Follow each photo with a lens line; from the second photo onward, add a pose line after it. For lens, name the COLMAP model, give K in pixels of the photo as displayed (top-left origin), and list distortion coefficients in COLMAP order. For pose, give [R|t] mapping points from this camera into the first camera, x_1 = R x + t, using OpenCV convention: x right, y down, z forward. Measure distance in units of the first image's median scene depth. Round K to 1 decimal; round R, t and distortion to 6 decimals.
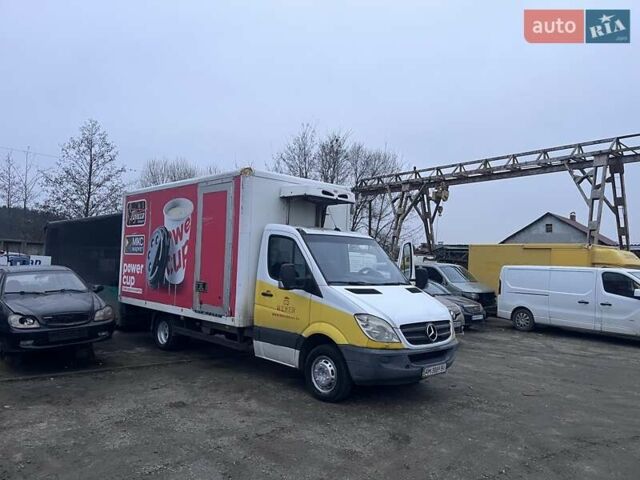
lens RADIAL K [[480.8, 0, 319.2], [0, 480.8, 236.2], [0, 0, 1]] dist [0.020533, -0.001473]
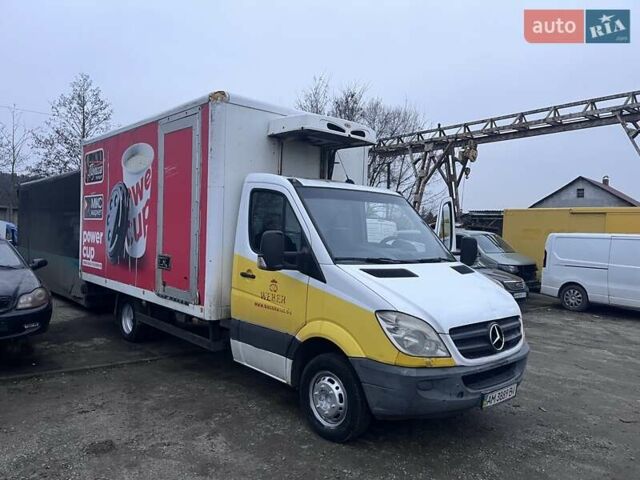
lens RADIAL K [[480.8, 0, 322.0], [0, 480.8, 242.3], [0, 0, 1]] dist [0.020533, -0.001473]
pose [[0.999627, -0.000934, -0.027307, 0.014403], [0.003074, 0.996915, 0.078423, 0.016829], [0.027149, -0.078478, 0.996546, 0.263157]]
